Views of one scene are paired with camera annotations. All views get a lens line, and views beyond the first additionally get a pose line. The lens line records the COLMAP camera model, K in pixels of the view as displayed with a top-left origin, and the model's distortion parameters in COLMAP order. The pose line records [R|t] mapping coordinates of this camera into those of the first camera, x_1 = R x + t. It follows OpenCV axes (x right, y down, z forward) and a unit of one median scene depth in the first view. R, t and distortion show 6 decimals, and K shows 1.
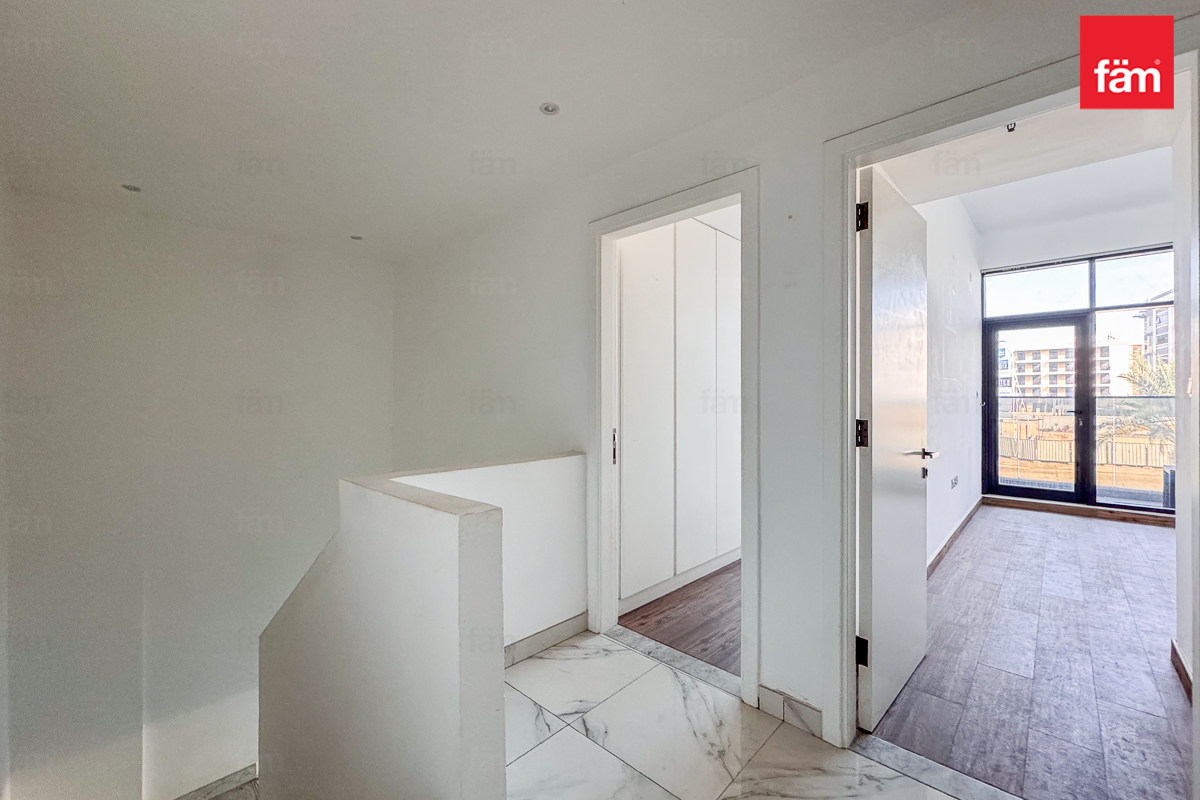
lens RADIAL K [[479.1, 0, 606.9], [0, 479.1, 396.7], [0, 0, 1]] dist [-0.001847, 0.000231]
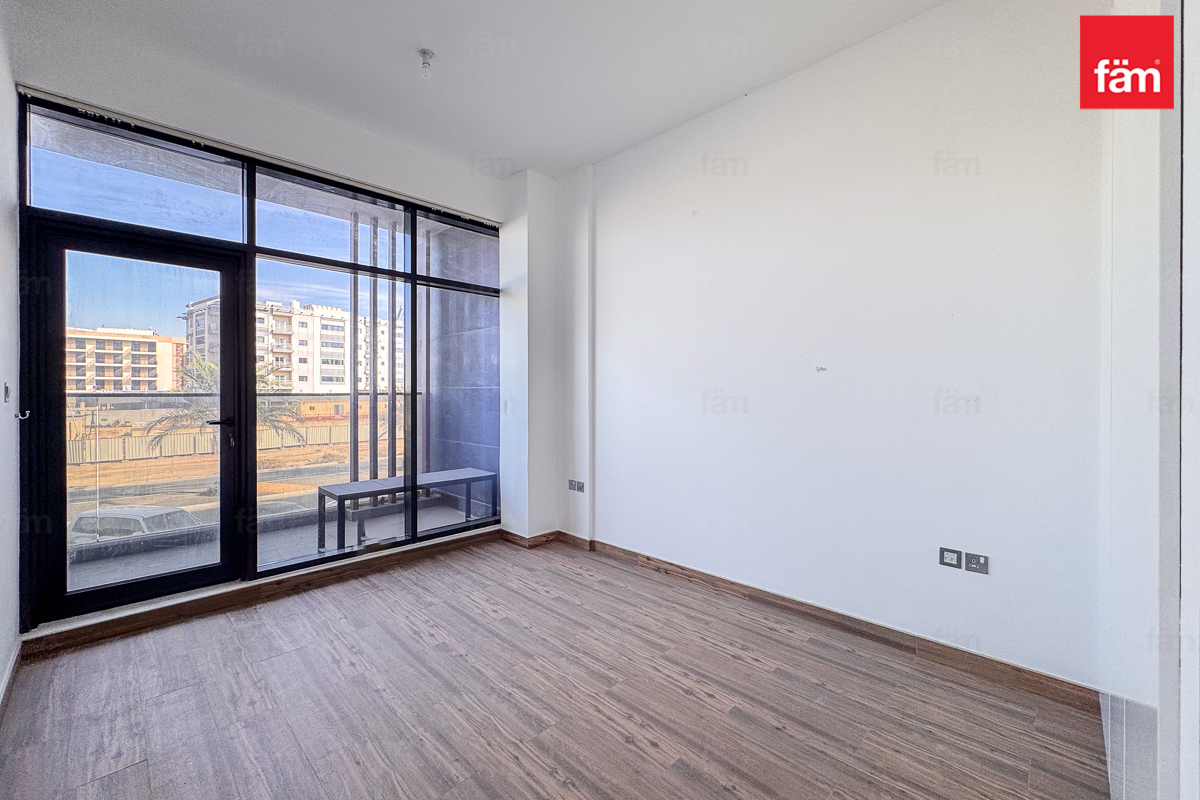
lens RADIAL K [[479.1, 0, 595.8], [0, 479.1, 393.6], [0, 0, 1]] dist [-0.001847, 0.000231]
pose [[0.015578, -0.004418, 0.999869, 0.051531], [-0.003395, 0.999984, 0.004472, -0.000910], [-0.999873, -0.003464, 0.015563, 0.067590]]
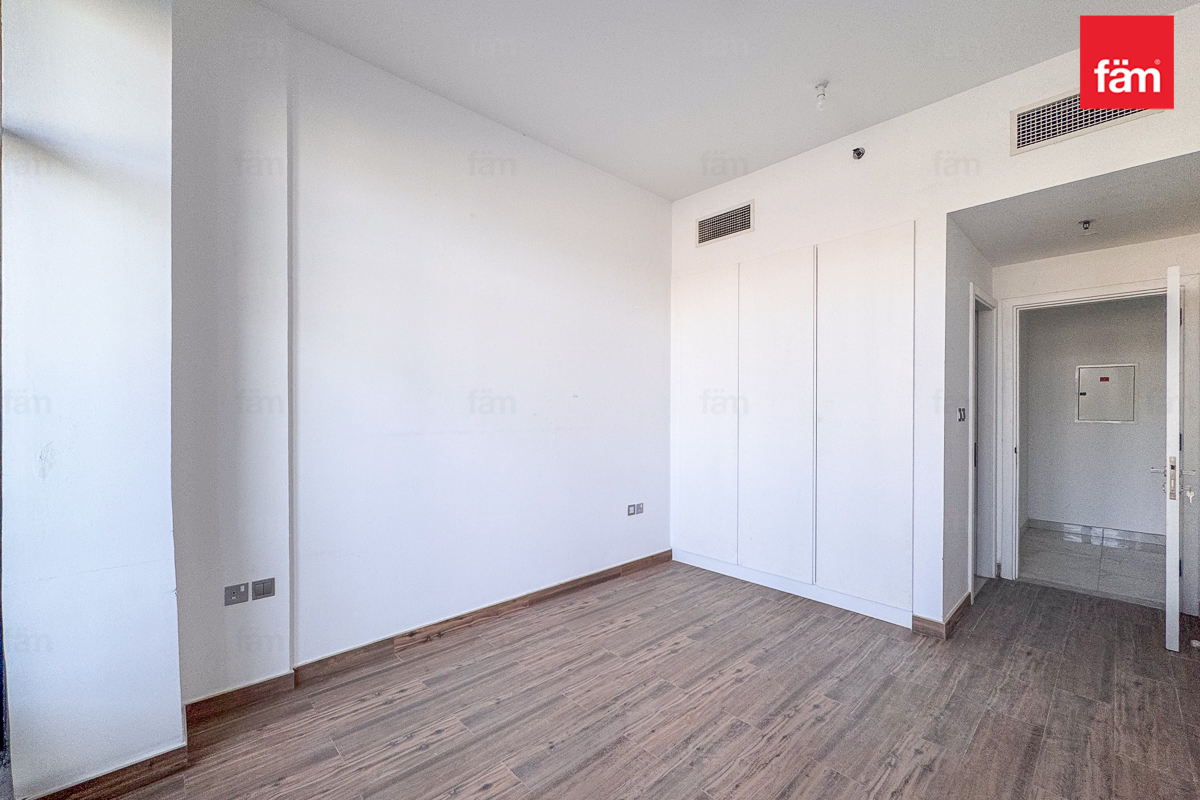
lens RADIAL K [[479.1, 0, 598.3], [0, 479.1, 397.5], [0, 0, 1]] dist [-0.001847, 0.000231]
pose [[-0.997373, 0.001112, 0.072427, 0.122740], [-0.000810, 0.999648, -0.026502, -0.002068], [-0.072431, -0.026491, -0.997022, 0.140198]]
